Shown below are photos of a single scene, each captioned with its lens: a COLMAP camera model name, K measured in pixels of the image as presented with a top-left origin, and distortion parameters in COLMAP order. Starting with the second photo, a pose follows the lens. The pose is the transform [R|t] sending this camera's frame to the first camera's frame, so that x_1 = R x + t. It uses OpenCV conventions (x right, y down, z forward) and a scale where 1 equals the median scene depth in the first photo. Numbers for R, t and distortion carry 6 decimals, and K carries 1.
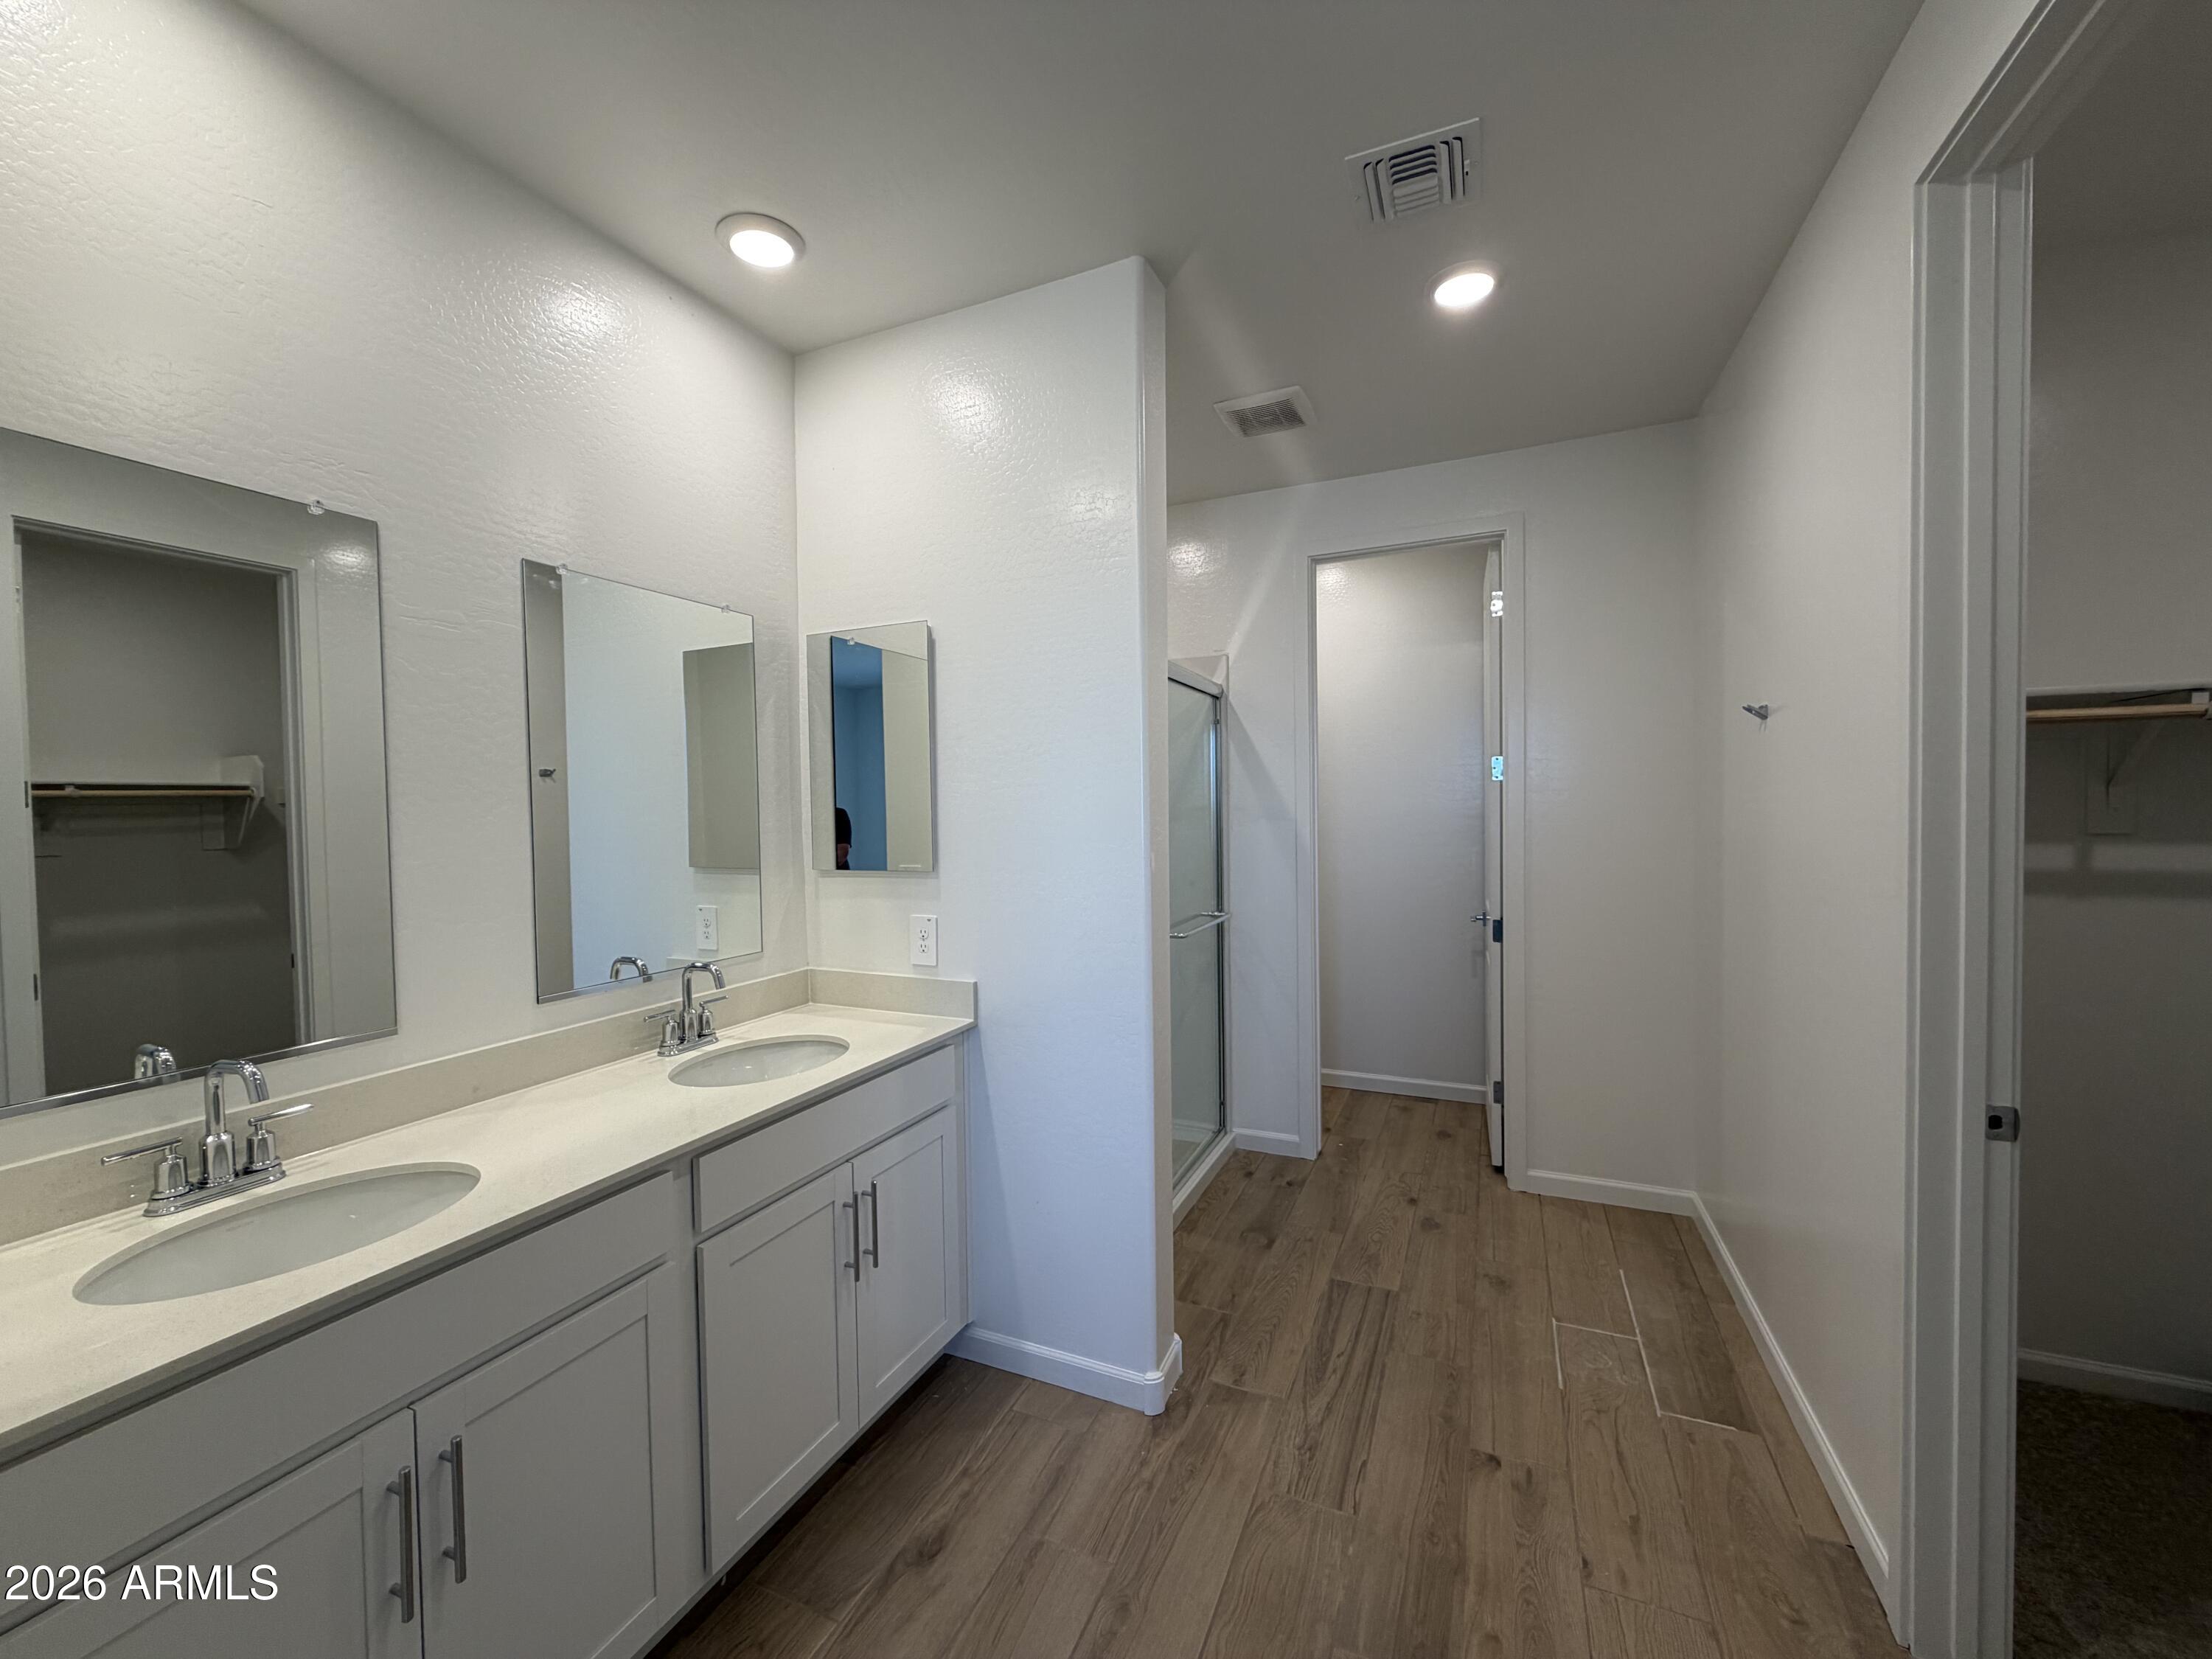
lens RADIAL K [[889.6, 0, 1098.0], [0, 889.6, 830.5], [0, 0, 1]] dist [0.002754, -0.000367]
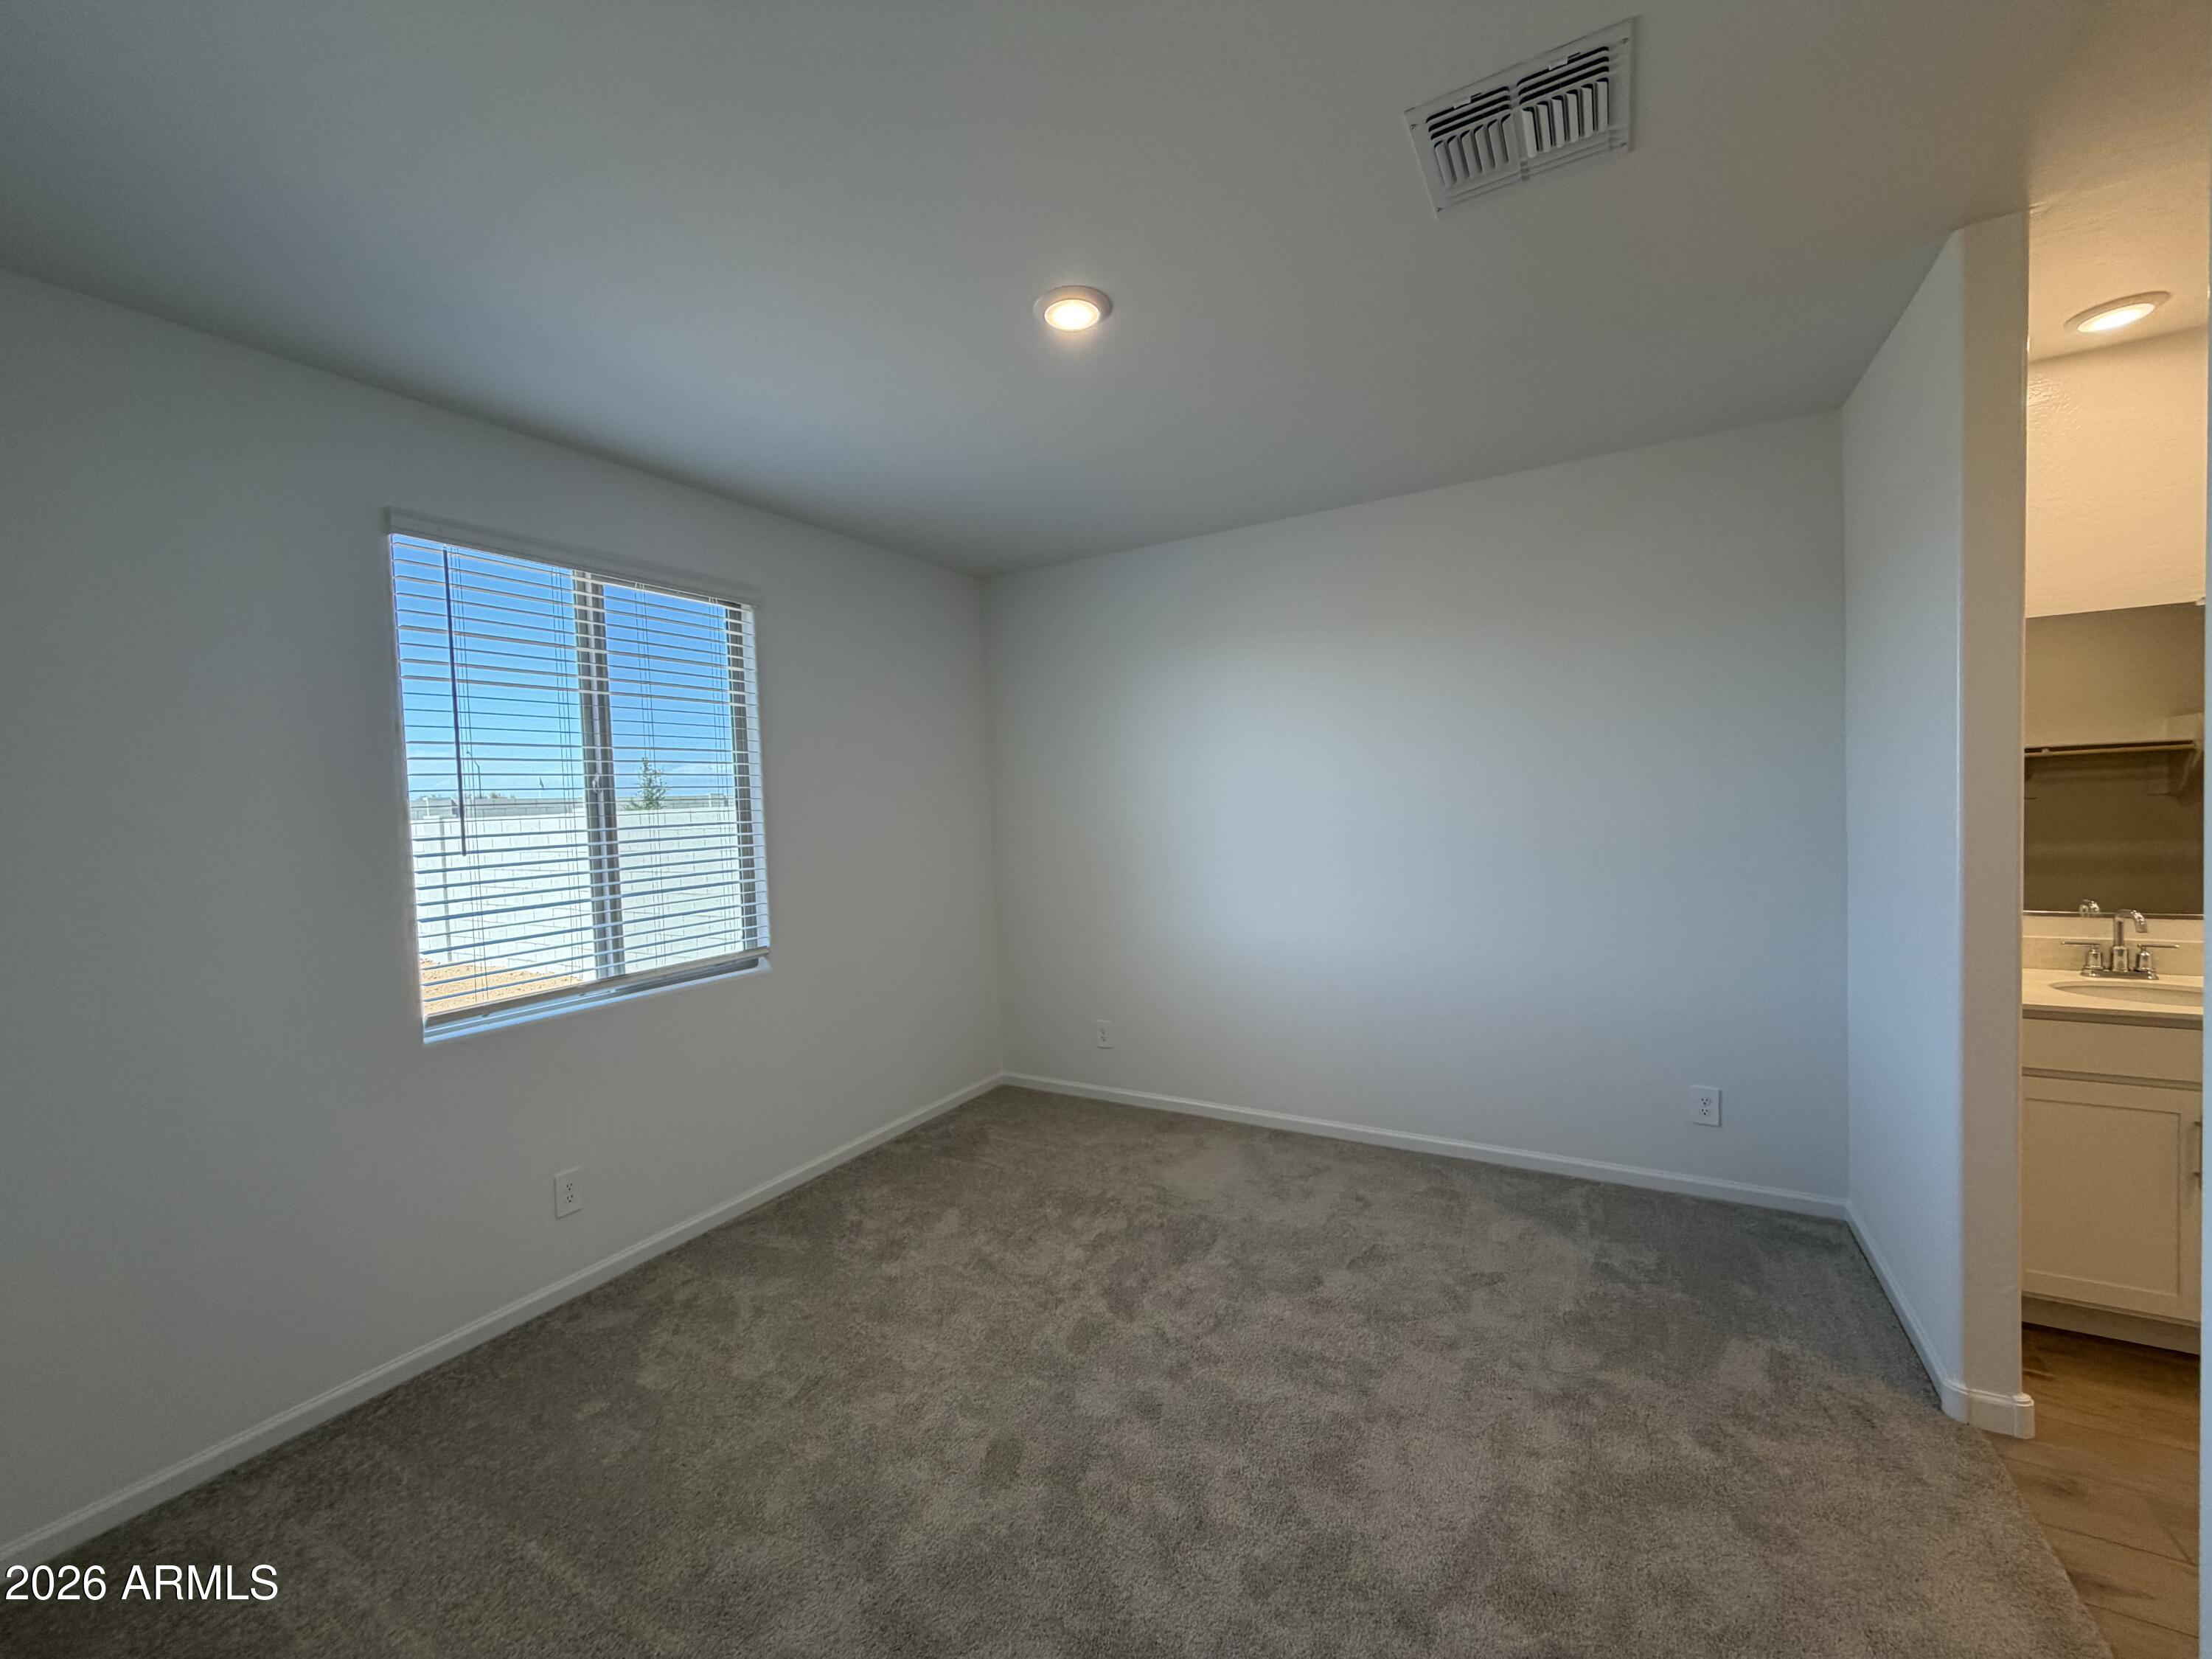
lens RADIAL K [[889.6, 0, 1101.4], [0, 889.6, 832.0], [0, 0, 1]] dist [0.002754, -0.000367]
pose [[-0.093356, 0.049201, -0.994416, 1.129902], [0.021421, 0.998646, 0.047399, -0.054432], [0.995402, -0.016876, -0.094283, -1.013730]]
